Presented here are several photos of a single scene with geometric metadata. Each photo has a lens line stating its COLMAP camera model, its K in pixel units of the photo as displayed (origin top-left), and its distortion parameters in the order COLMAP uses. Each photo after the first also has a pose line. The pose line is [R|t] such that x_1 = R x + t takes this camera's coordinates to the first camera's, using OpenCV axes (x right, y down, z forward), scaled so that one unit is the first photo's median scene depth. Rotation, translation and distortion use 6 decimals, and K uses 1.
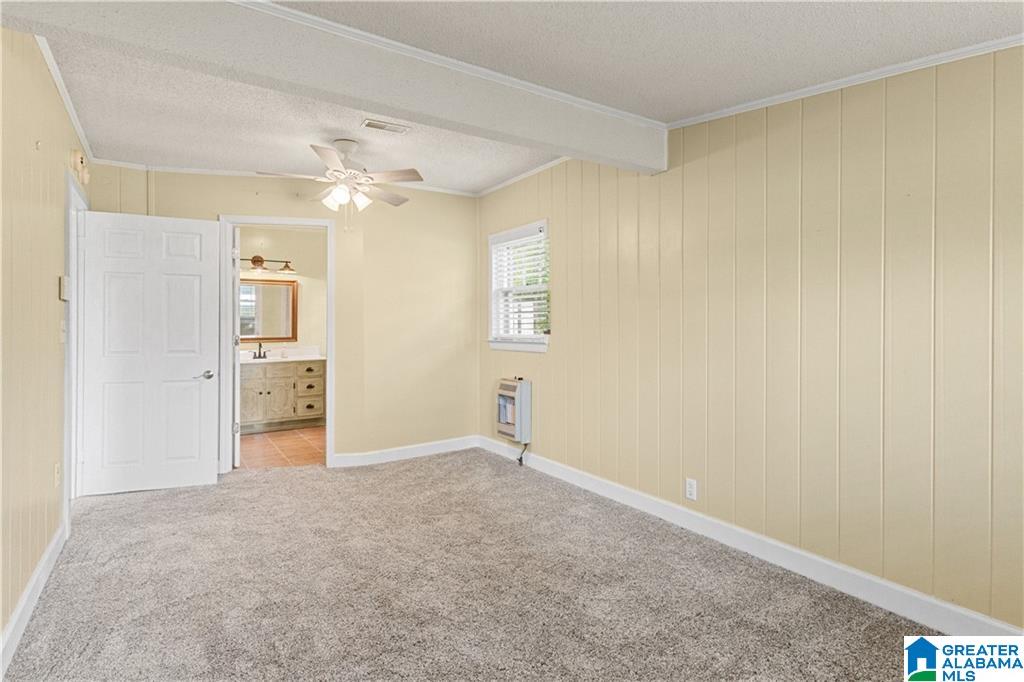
lens RADIAL K [[491.6, 0, 513.2], [0, 491.6, 334.9], [0, 0, 1]] dist [0.006469, 0.000138]
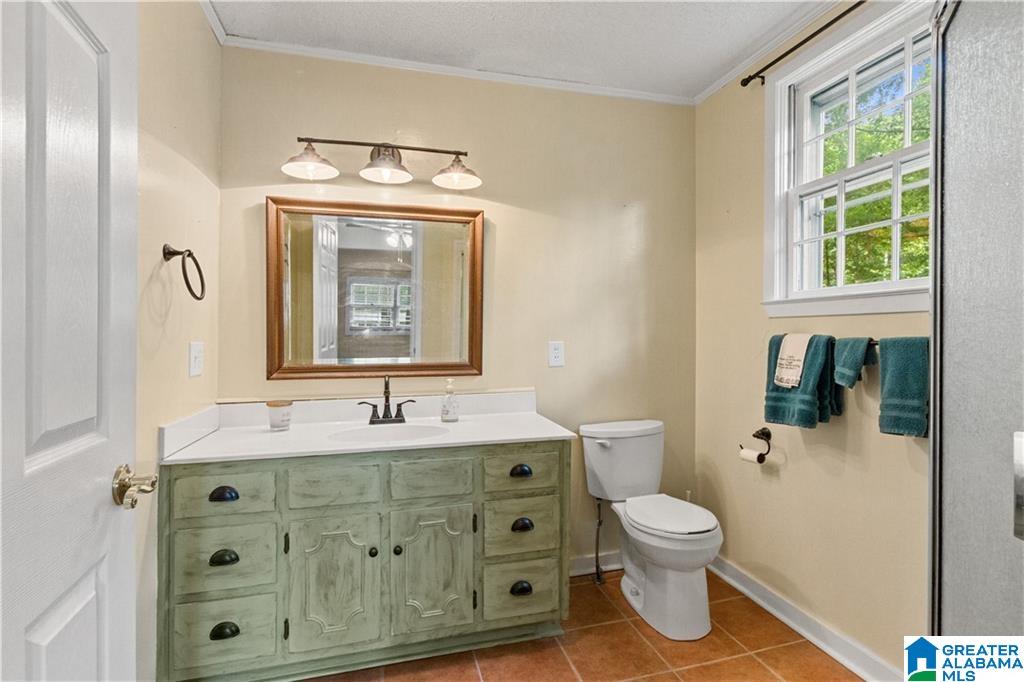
lens RADIAL K [[491.6, 0, 511.9], [0, 491.6, 340.3], [0, 0, 1]] dist [0.006469, 0.000138]
pose [[0.940723, -0.001025, -0.339173, -0.309422], [-0.000908, 0.999984, -0.005539, -0.009954], [0.339174, 0.005519, 0.940708, 0.697769]]
